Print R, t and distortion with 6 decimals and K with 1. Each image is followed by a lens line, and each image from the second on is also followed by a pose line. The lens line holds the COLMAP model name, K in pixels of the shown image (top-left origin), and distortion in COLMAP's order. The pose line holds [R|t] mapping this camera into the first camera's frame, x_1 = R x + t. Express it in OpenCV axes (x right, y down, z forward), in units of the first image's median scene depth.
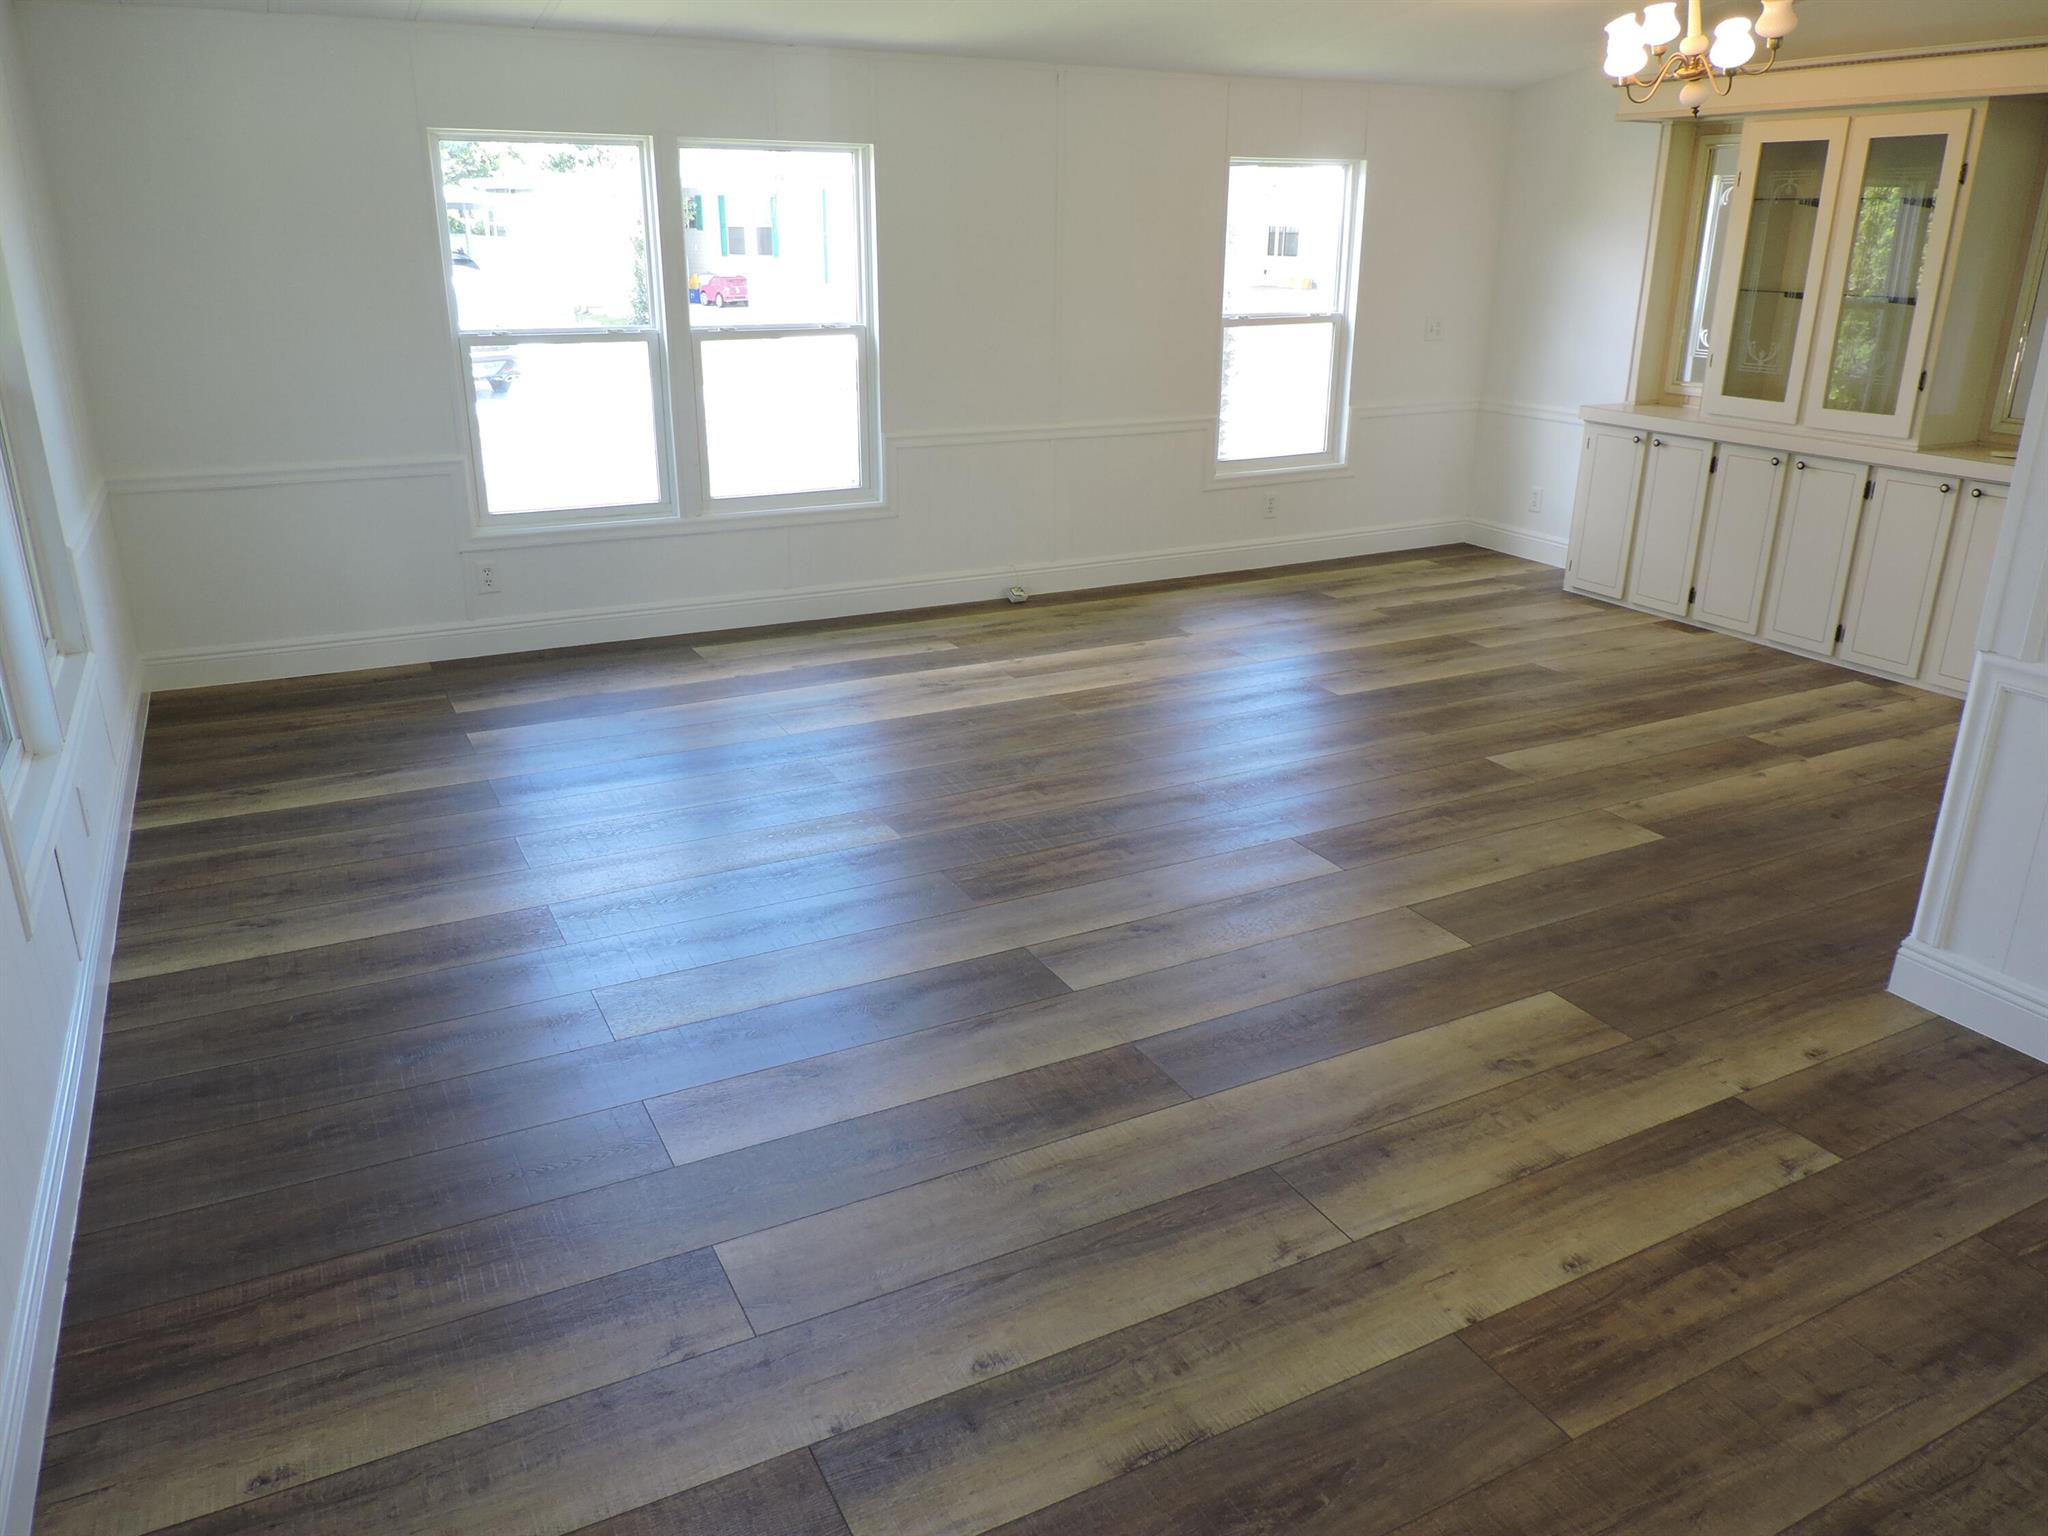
lens RADIAL K [[1443.3, 0, 1026.3], [0, 1443.3, 742.7], [0, 0, 1]] dist [-0.013838, -0.002965]
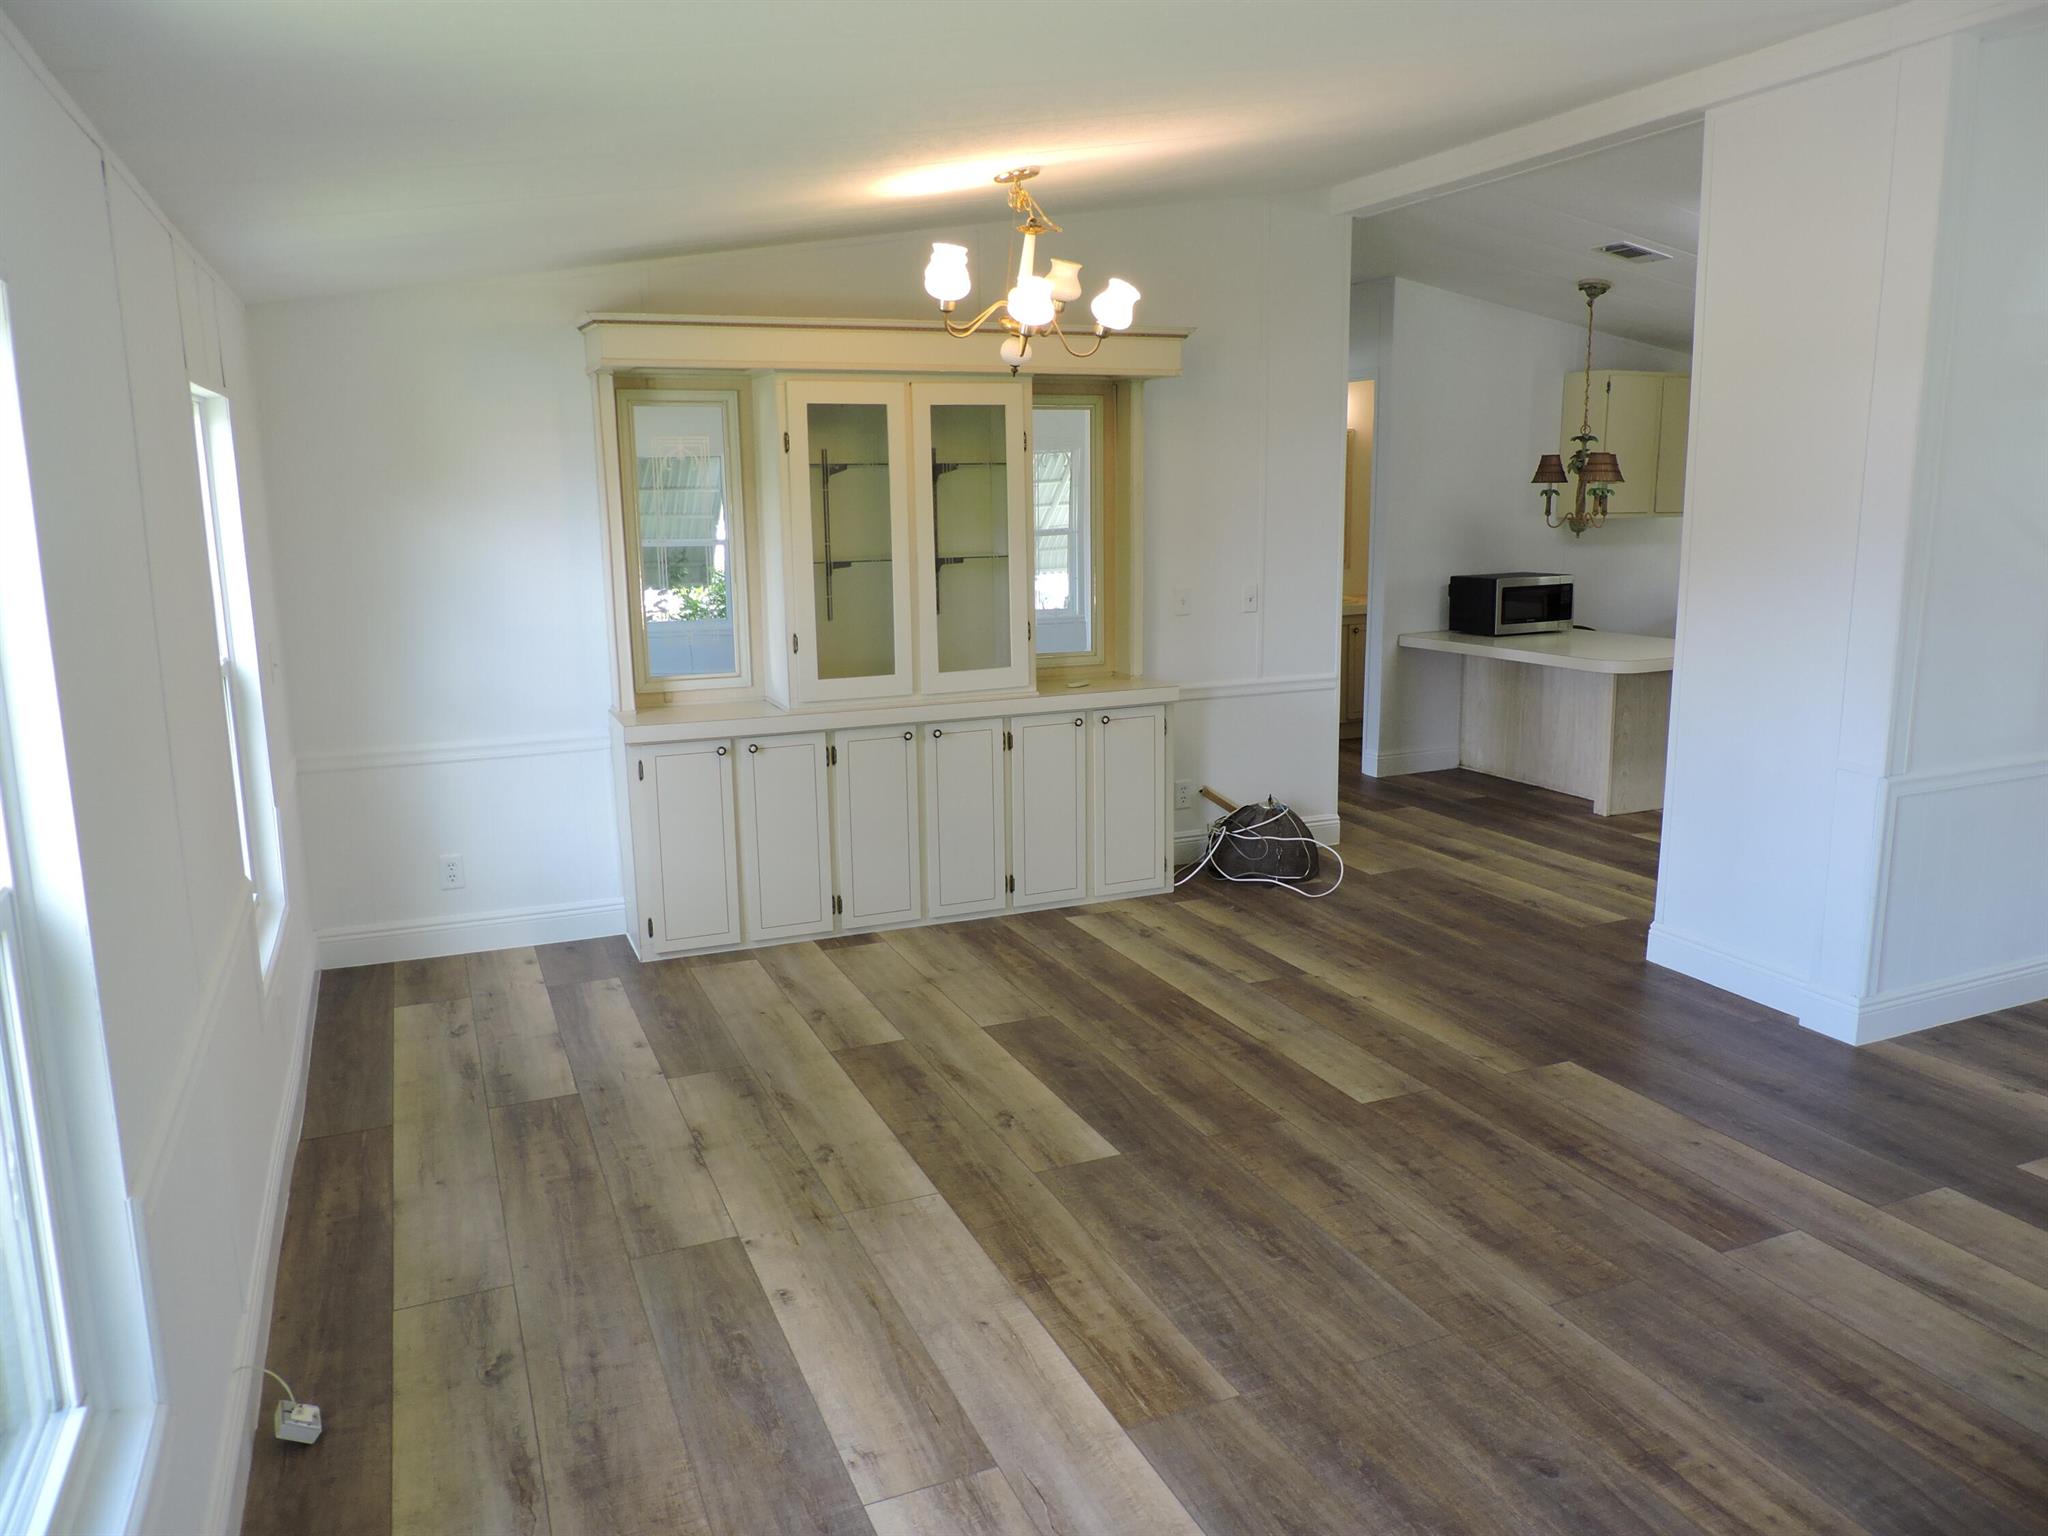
lens RADIAL K [[1443.3, 0, 1026.3], [0, 1443.3, 742.7], [0, 0, 1]] dist [-0.013838, -0.002965]
pose [[0.074907, -0.176882, 0.981377, -0.416201], [0.346823, 0.927322, 0.140667, -0.320537], [-0.934935, 0.329828, 0.130810, 0.877147]]
